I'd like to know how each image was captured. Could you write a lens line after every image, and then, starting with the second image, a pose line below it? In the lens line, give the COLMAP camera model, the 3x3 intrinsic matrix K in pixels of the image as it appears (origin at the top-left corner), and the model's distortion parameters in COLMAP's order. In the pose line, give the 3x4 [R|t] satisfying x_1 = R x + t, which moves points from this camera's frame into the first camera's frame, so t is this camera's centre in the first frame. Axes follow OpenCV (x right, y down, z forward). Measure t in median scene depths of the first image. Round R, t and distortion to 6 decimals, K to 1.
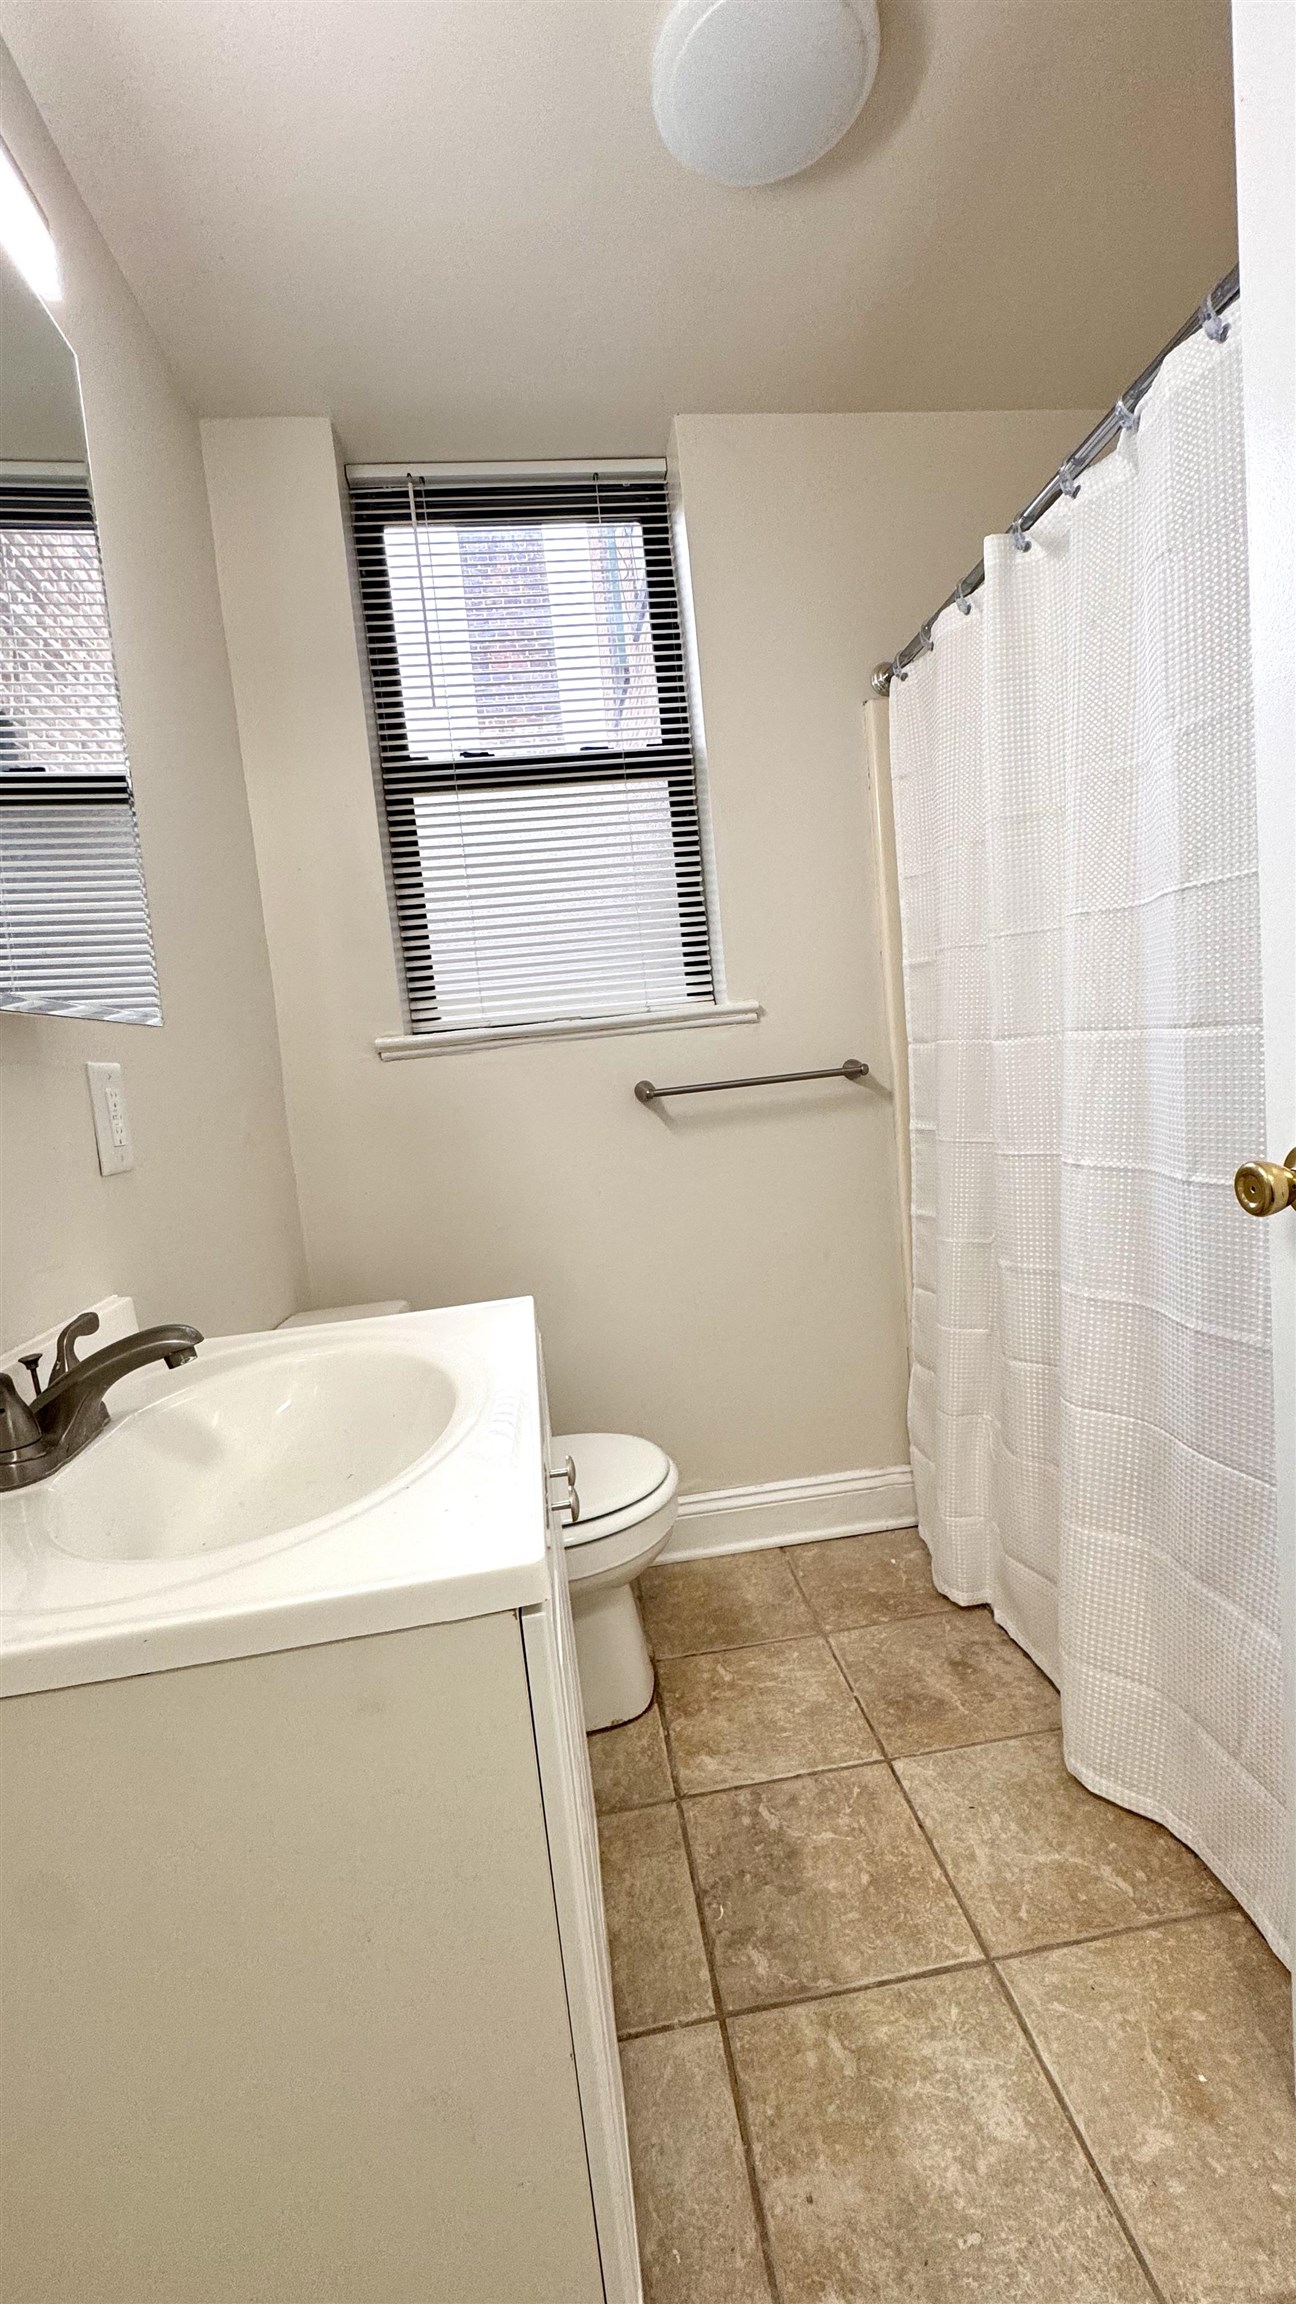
lens RADIAL K [[918.2, 0, 643.1], [0, 918.2, 1154.5], [0, 0, 1]] dist [-0.005212, 0.001006]
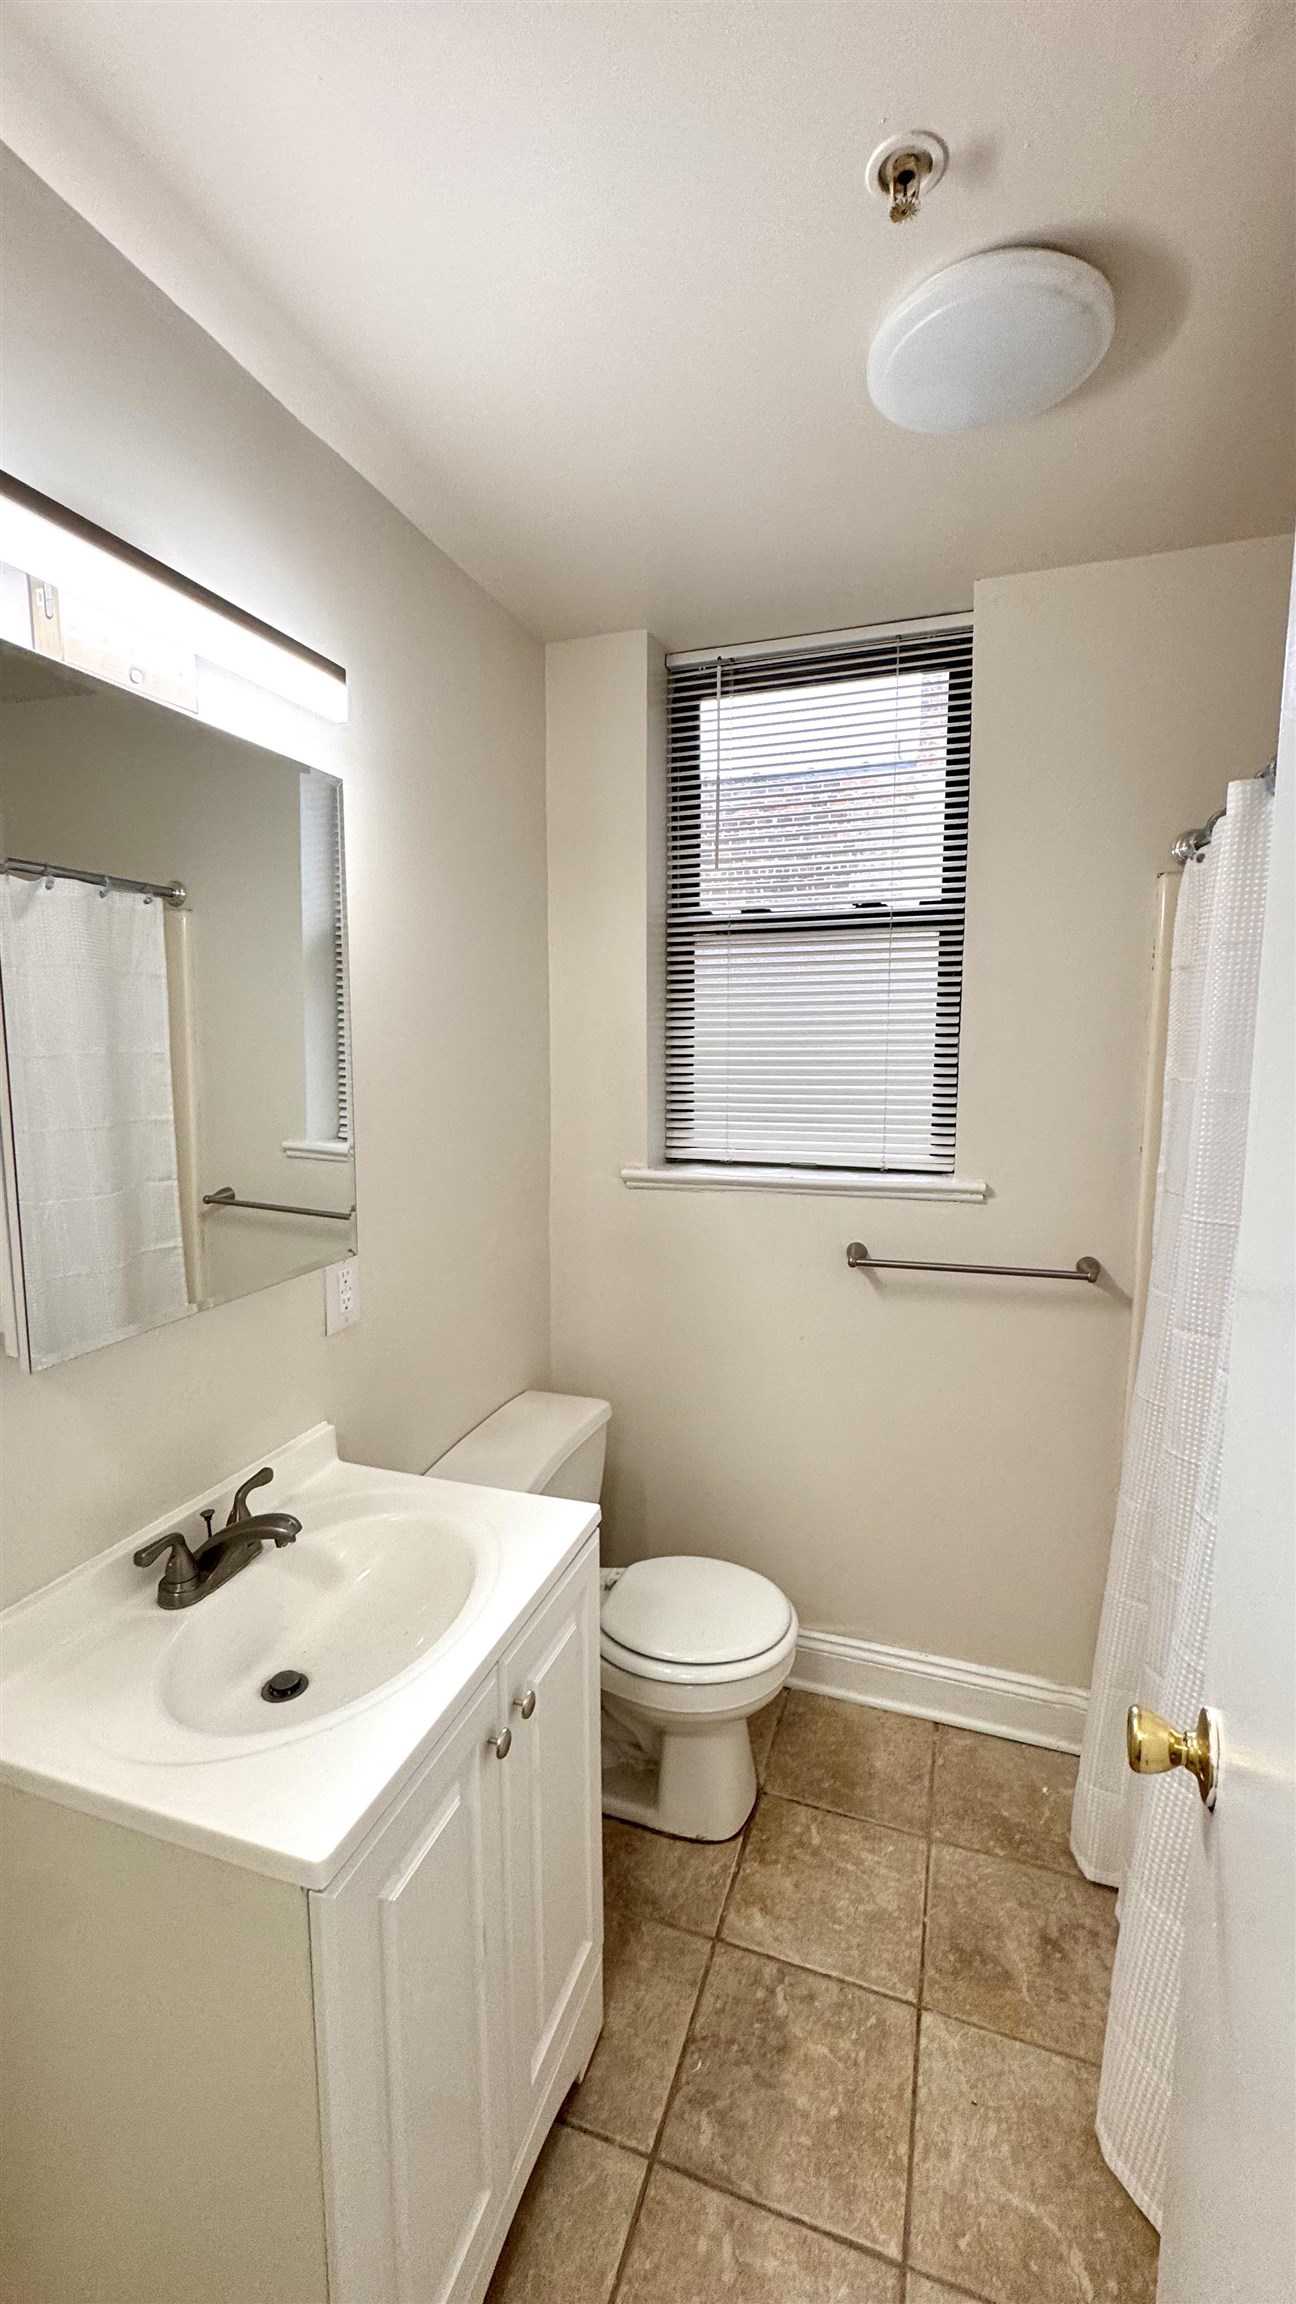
lens RADIAL K [[918.2, 0, 652.2], [0, 918.2, 1147.7], [0, 0, 1]] dist [-0.005212, 0.001006]
pose [[0.894180, 0.145451, -0.423421, 0.275033], [-0.128148, 0.989336, 0.069228, -0.290033], [0.428975, -0.007642, 0.903284, -0.028846]]
